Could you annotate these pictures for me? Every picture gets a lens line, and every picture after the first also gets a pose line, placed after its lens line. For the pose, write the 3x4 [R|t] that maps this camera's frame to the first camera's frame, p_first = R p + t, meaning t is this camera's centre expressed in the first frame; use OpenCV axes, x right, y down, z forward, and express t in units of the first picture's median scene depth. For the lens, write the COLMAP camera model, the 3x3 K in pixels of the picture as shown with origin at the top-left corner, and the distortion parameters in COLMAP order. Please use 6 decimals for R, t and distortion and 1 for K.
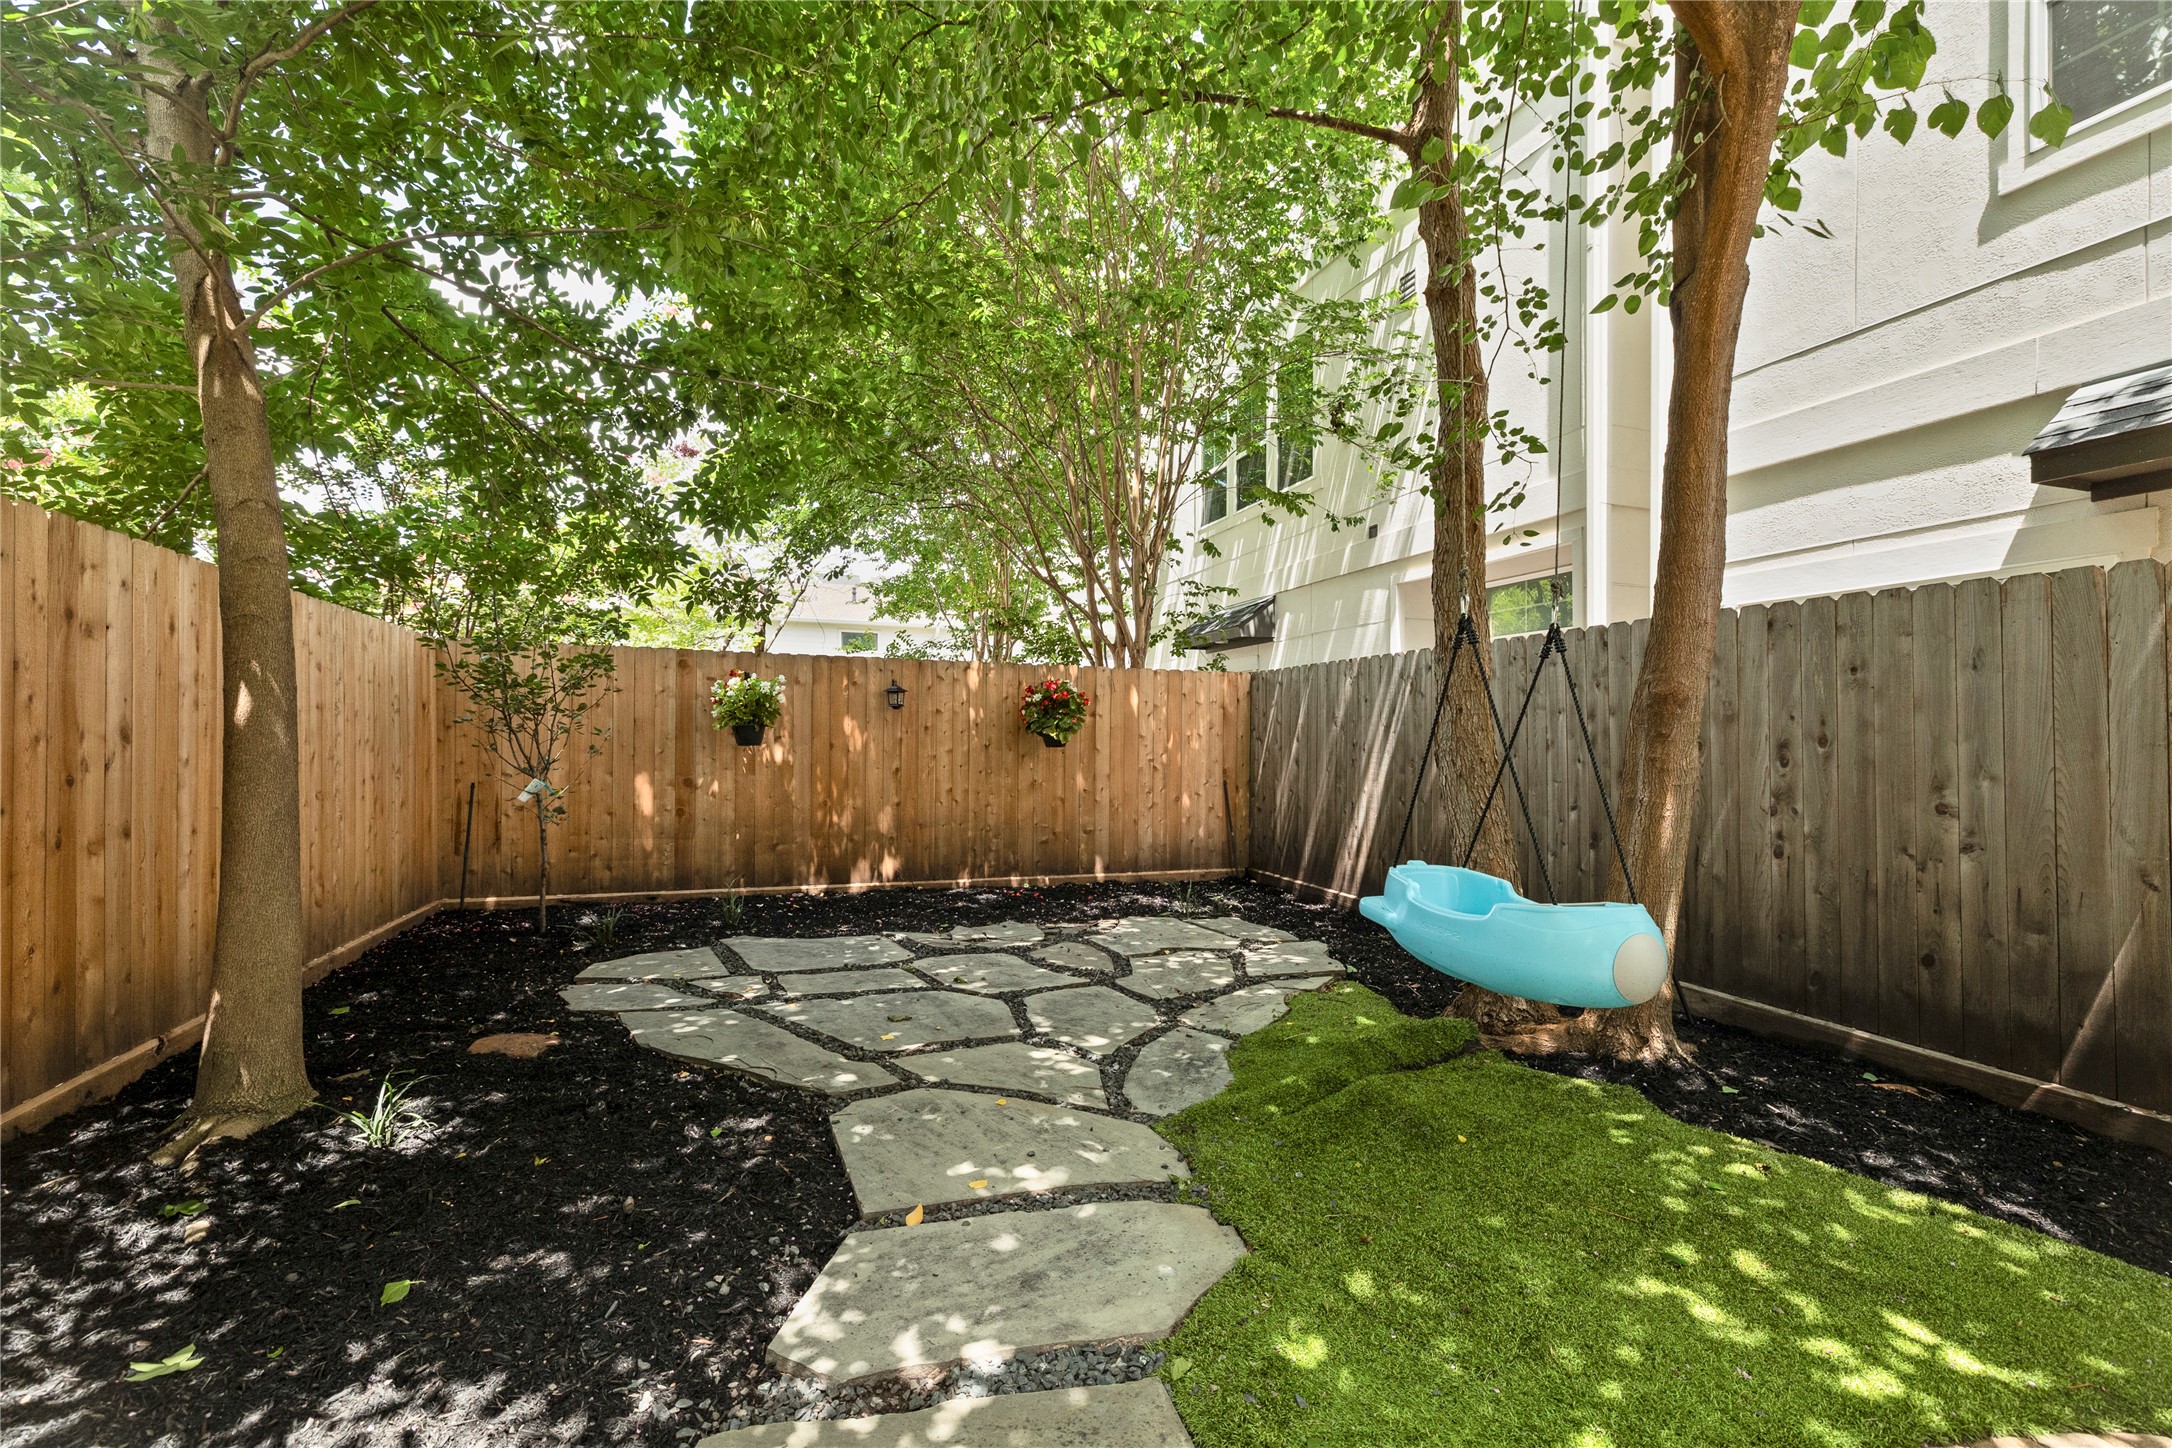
lens RADIAL K [[918.8, 0, 1084.6], [0, 918.8, 745.3], [0, 0, 1]] dist [0.000169, 0.000348]
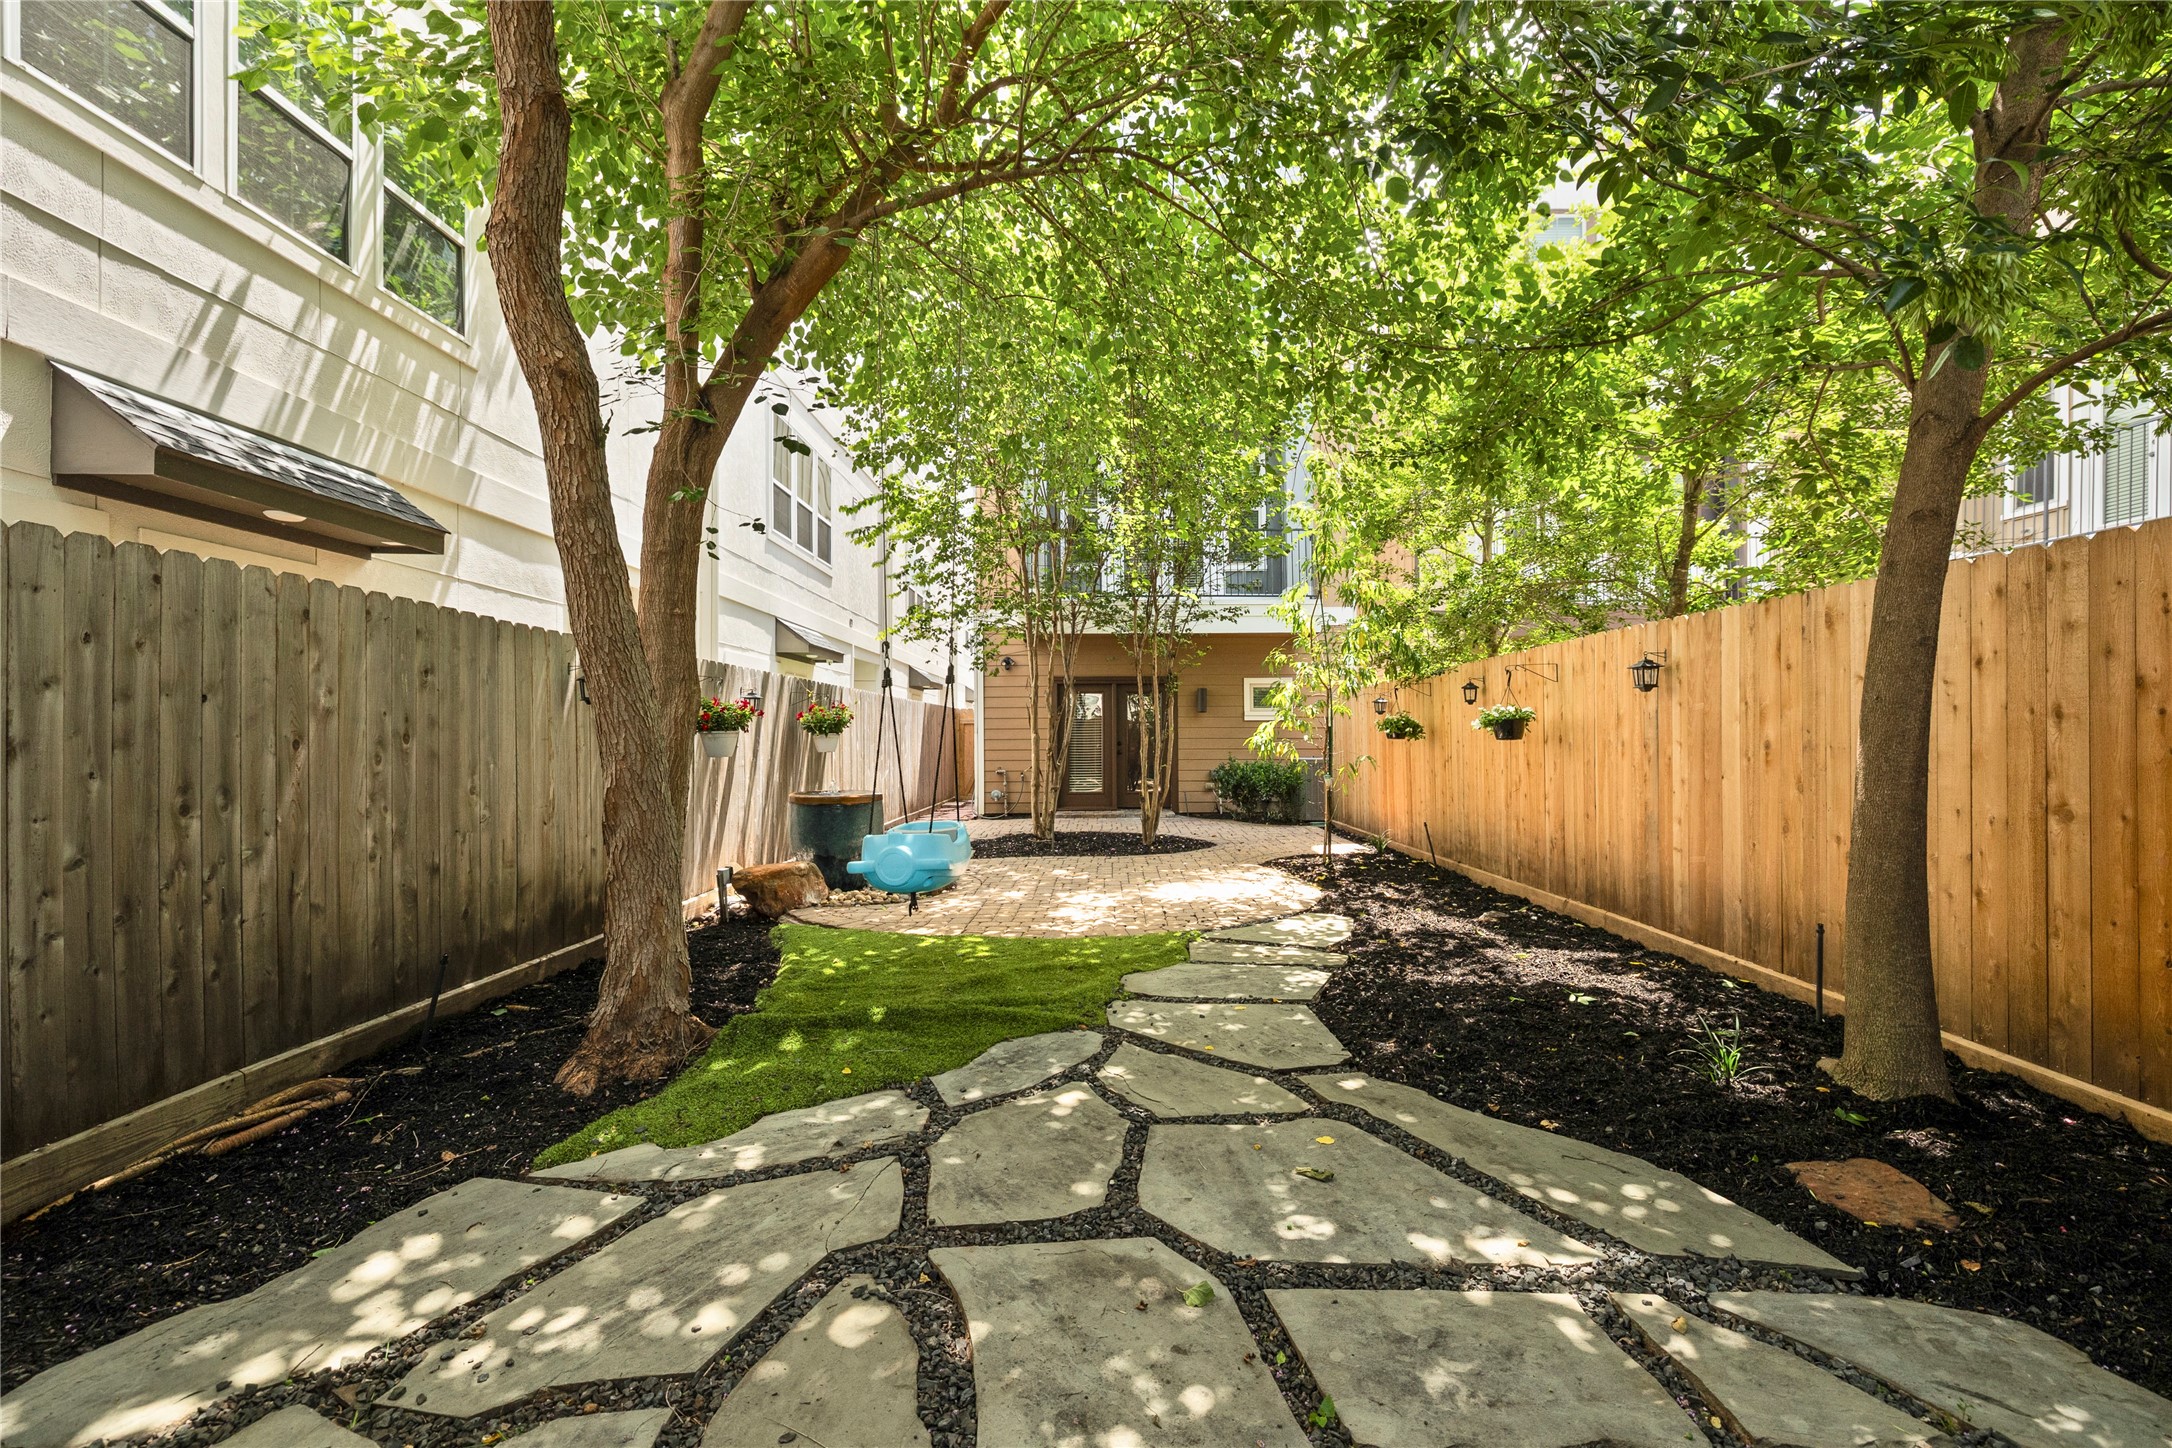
lens RADIAL K [[918.8, 0, 1084.6], [0, 918.8, 745.3], [0, 0, 1]] dist [0.000169, 0.000348]
pose [[-0.932517, -0.013240, 0.360884, -0.296513], [-0.007888, 0.999836, 0.016300, -0.019155], [-0.361040, 0.012353, -0.932468, 1.757327]]
